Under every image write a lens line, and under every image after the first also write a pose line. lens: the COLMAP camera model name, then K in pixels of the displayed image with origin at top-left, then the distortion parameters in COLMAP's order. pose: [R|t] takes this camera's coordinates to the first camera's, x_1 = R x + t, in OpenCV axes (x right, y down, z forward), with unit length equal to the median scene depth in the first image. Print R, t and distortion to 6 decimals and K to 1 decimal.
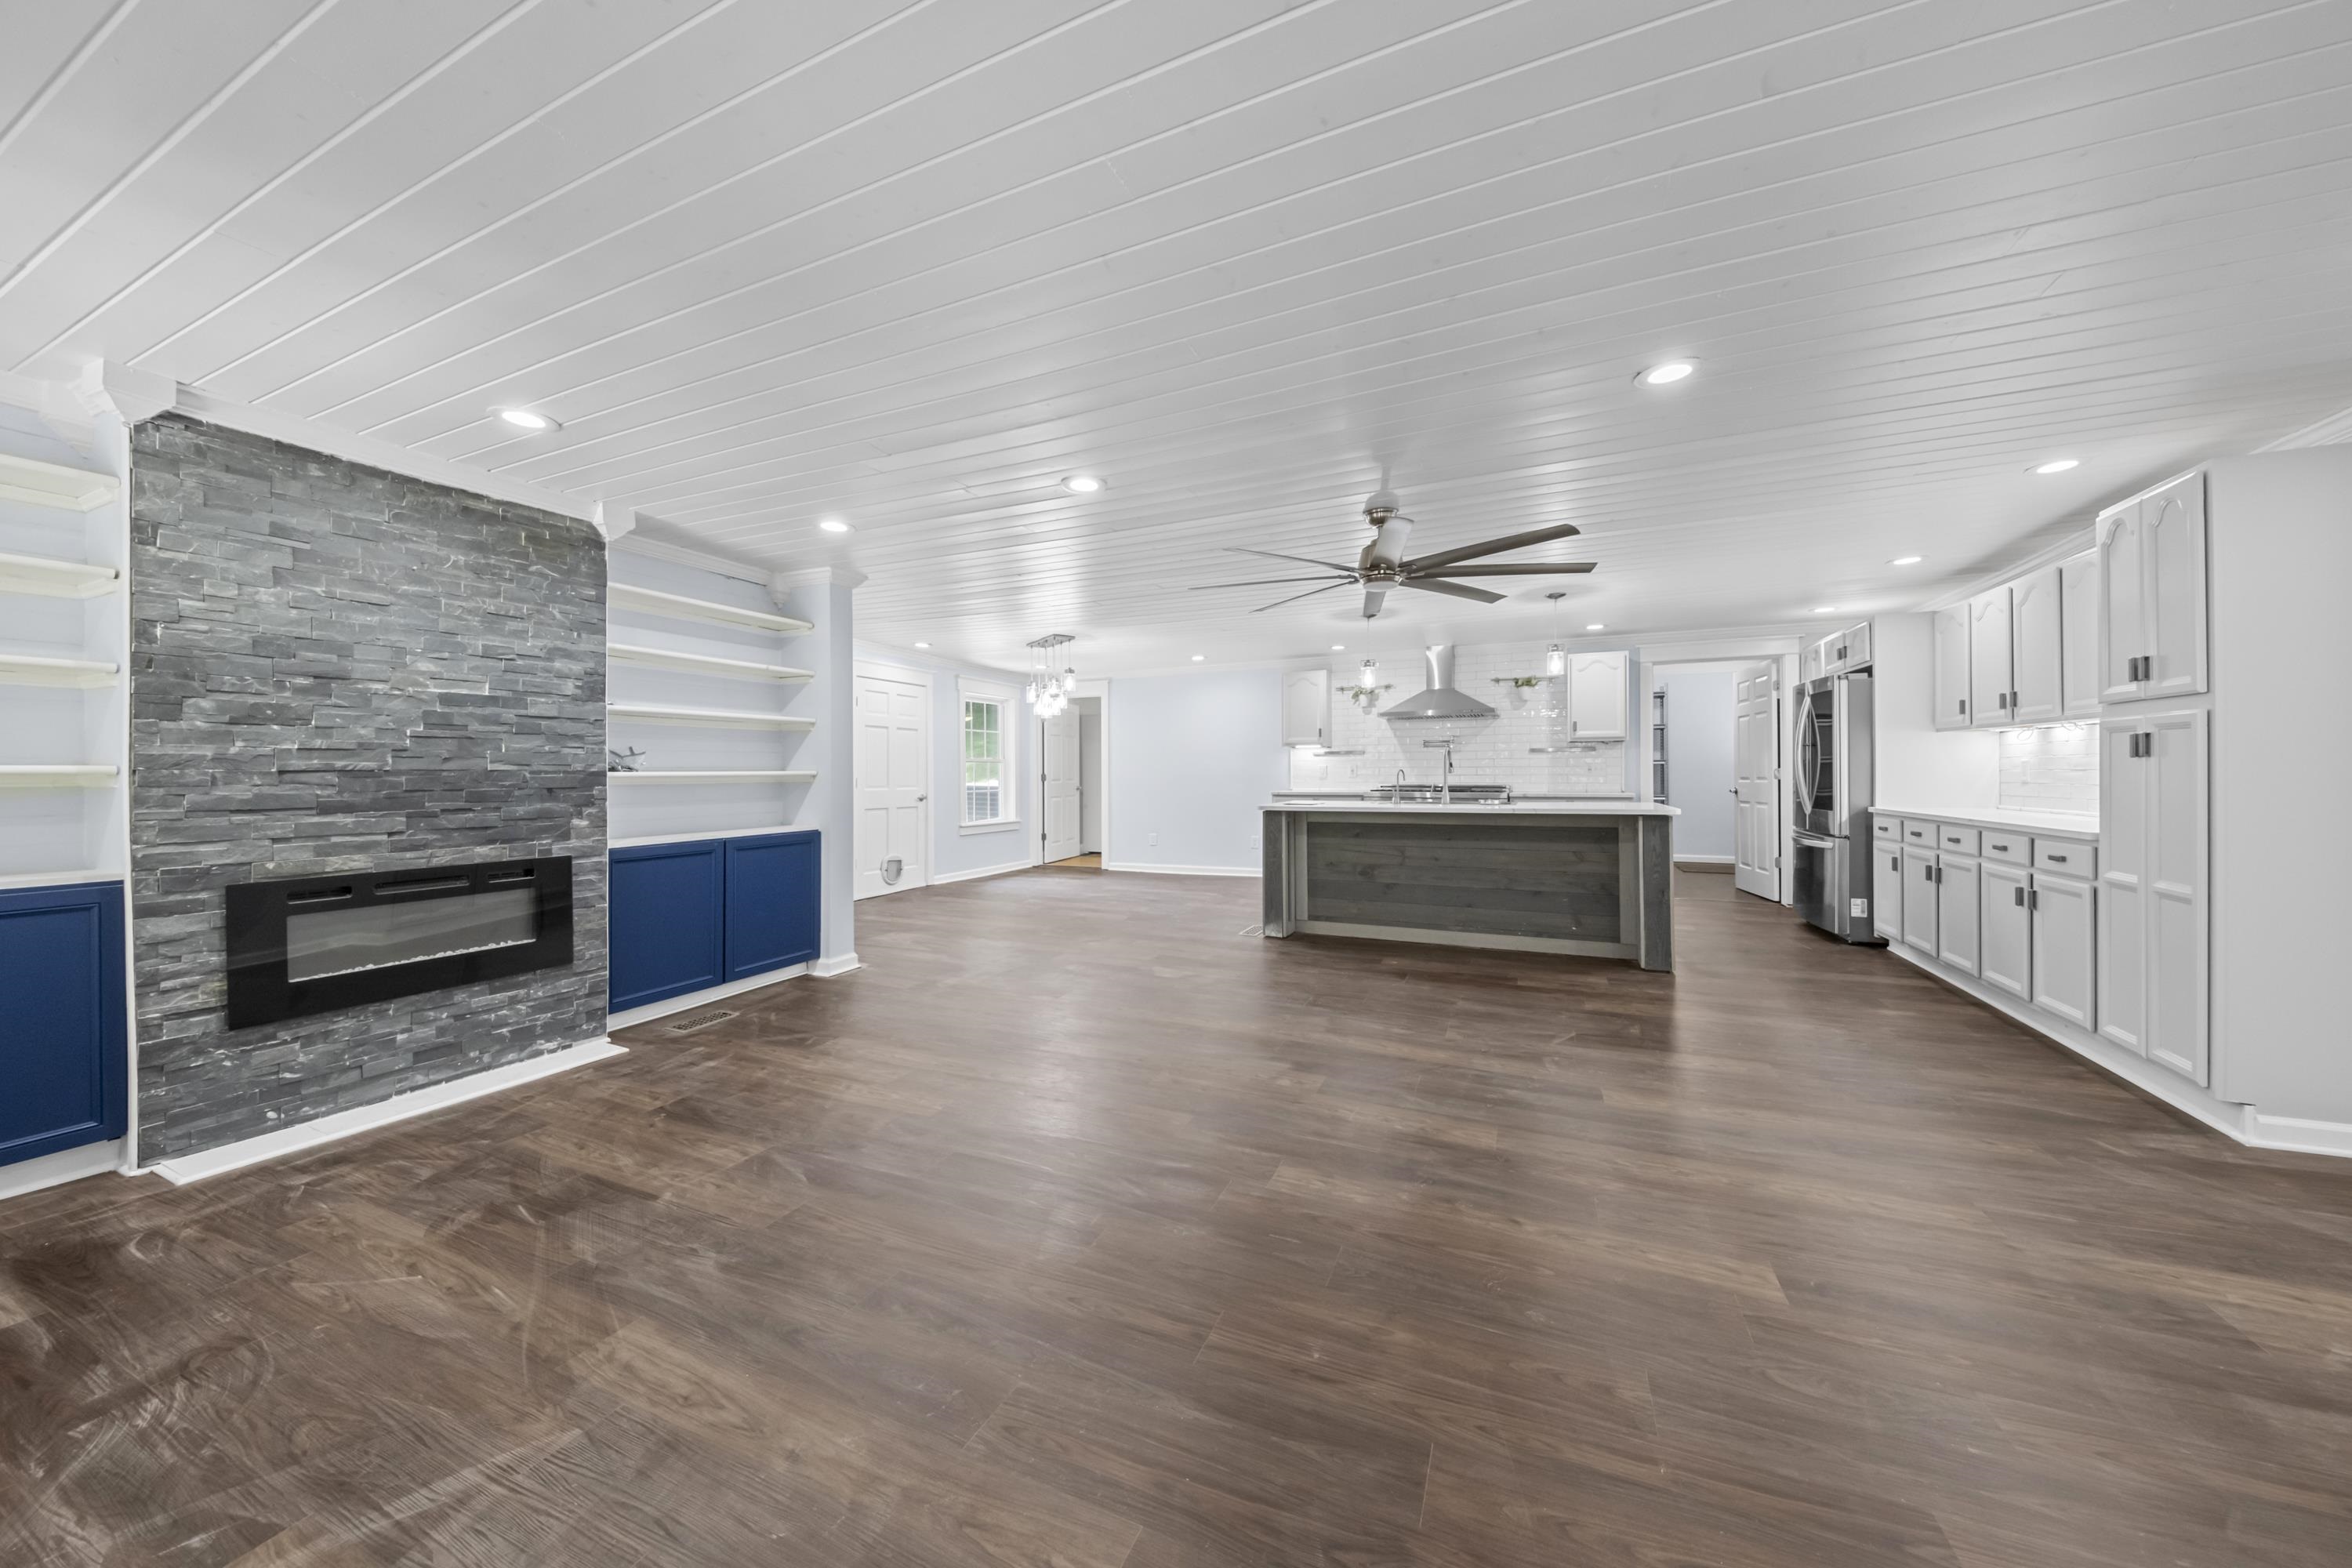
lens RADIAL K [[807.2, 0, 1186.4], [0, 807.2, 770.8], [0, 0, 1]] dist [0.004545, -0.001067]
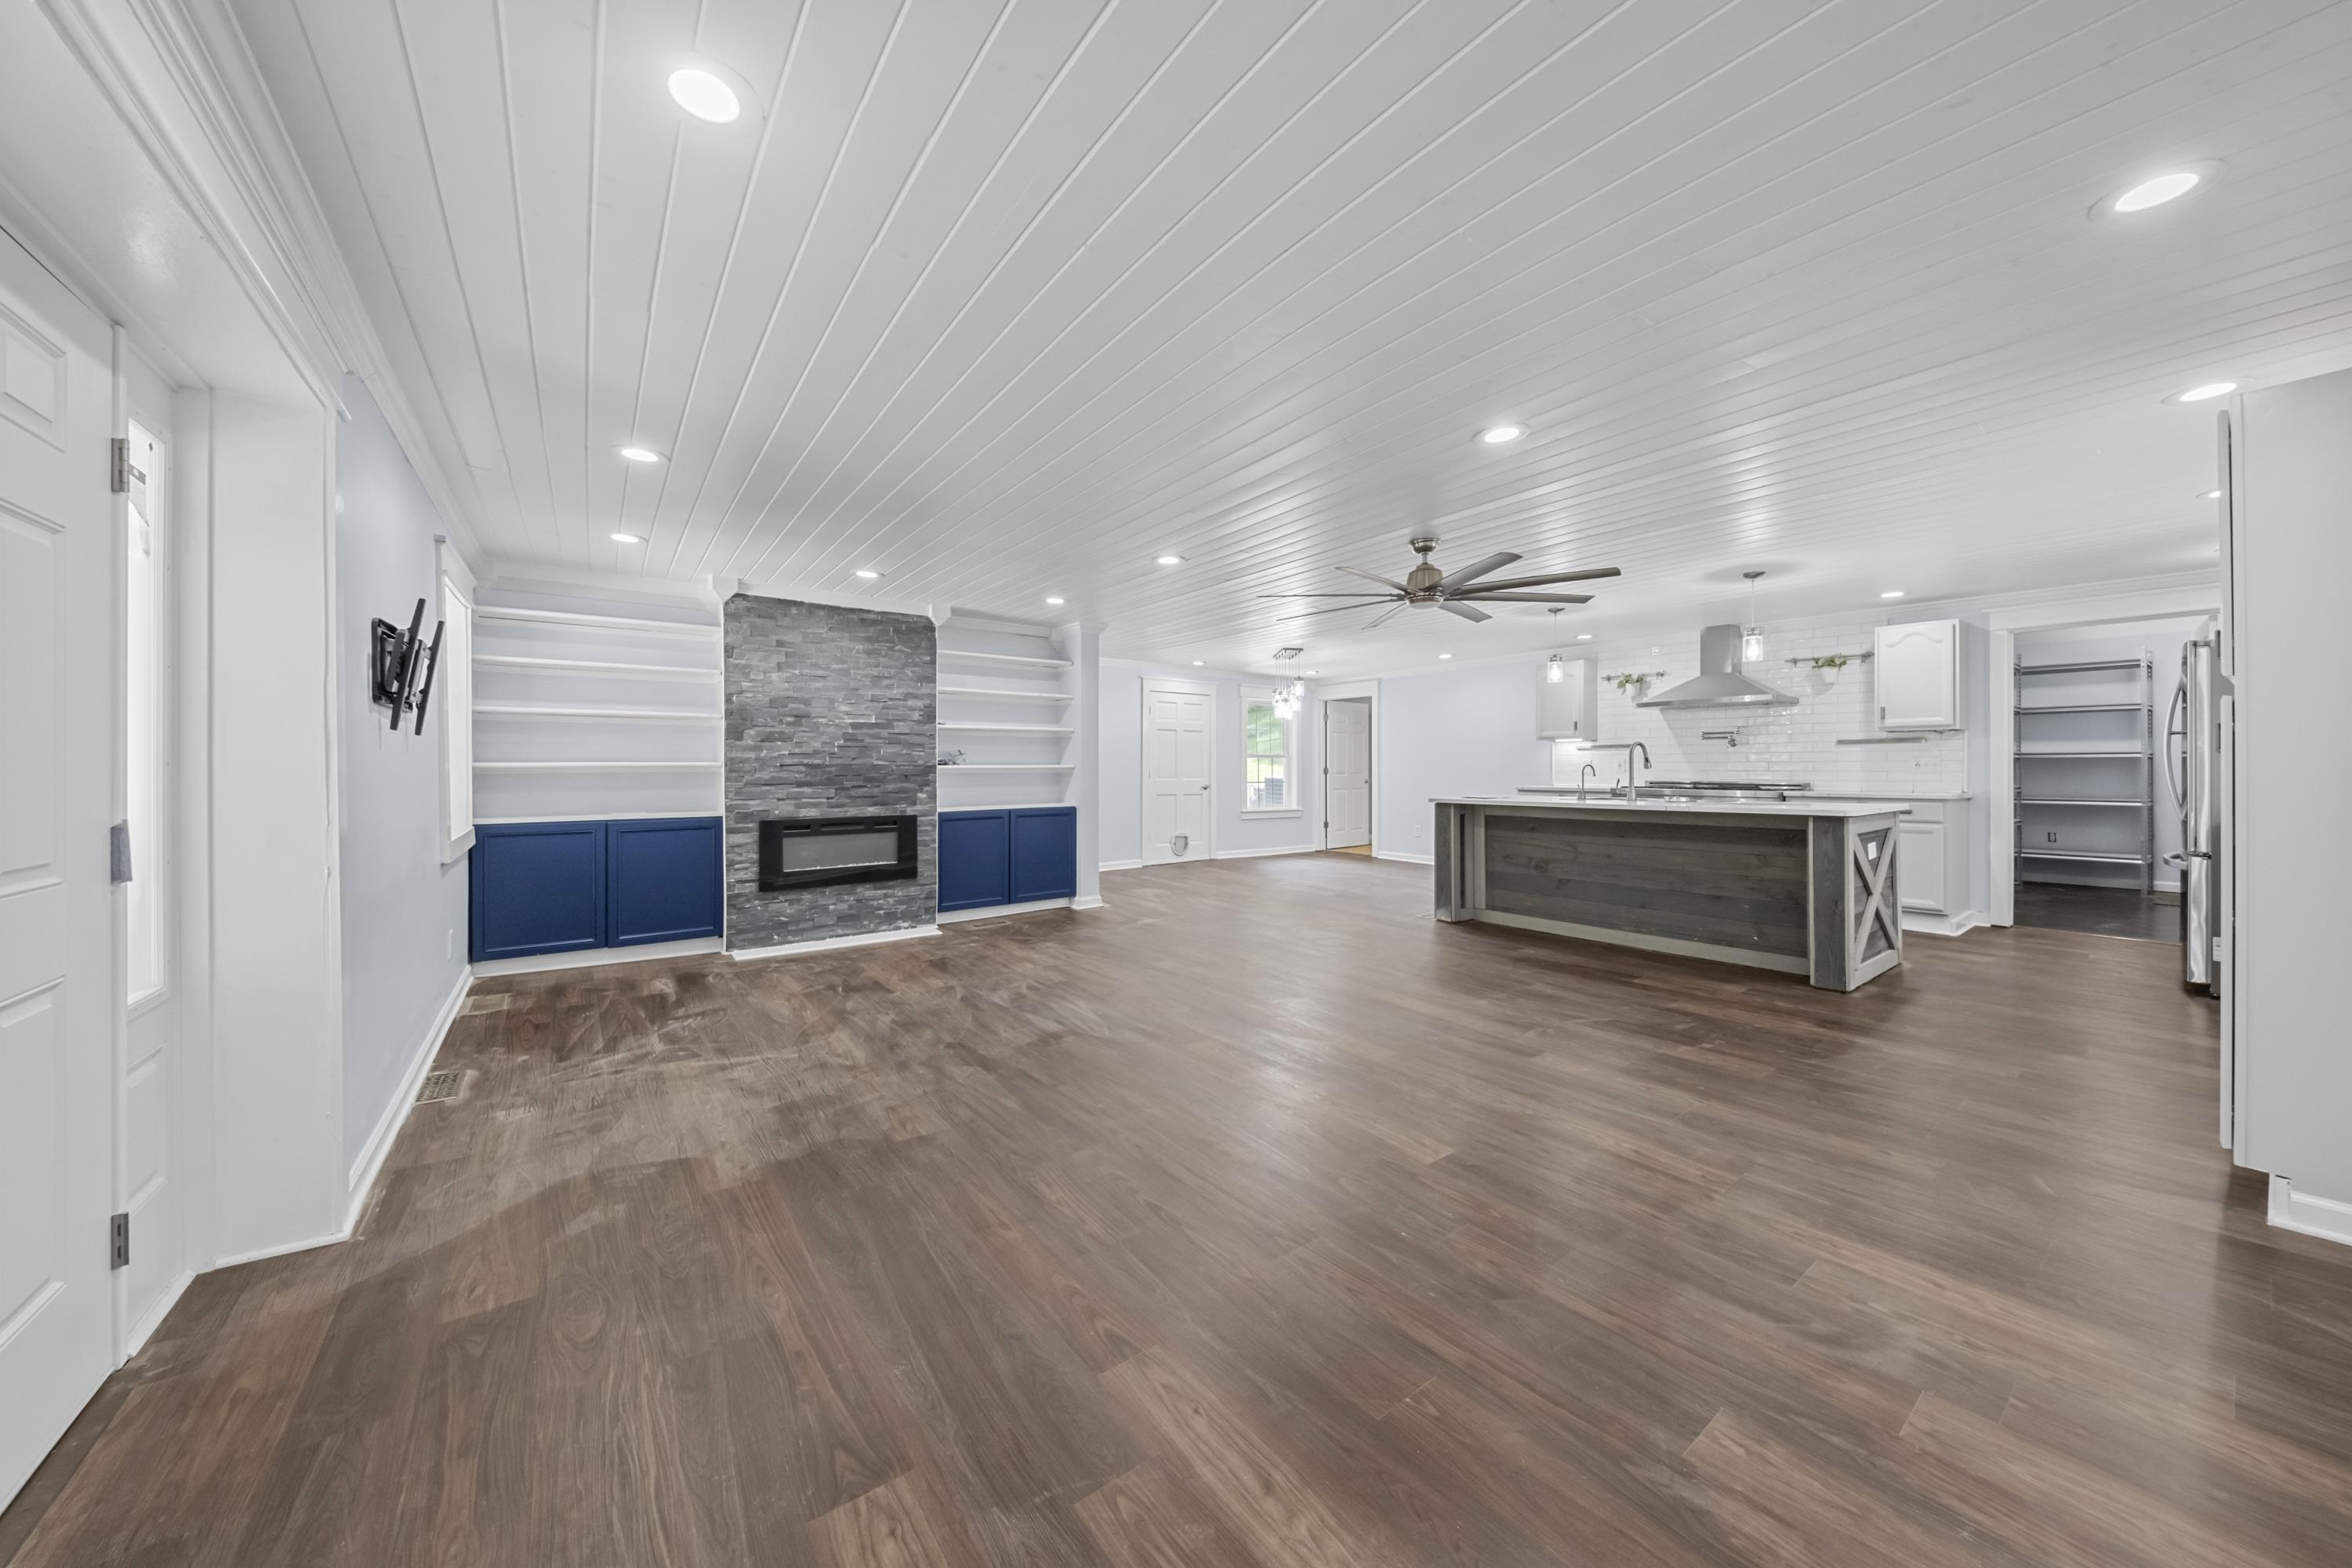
lens RADIAL K [[807.2, 0, 1180.4], [0, 807.2, 776.2], [0, 0, 1]] dist [0.004545, -0.001067]
pose [[0.869546, 0.008981, -0.493770, 0.488488], [-0.001812, 0.999886, 0.014995, -0.002669], [0.493848, -0.012144, 0.869464, -0.166563]]
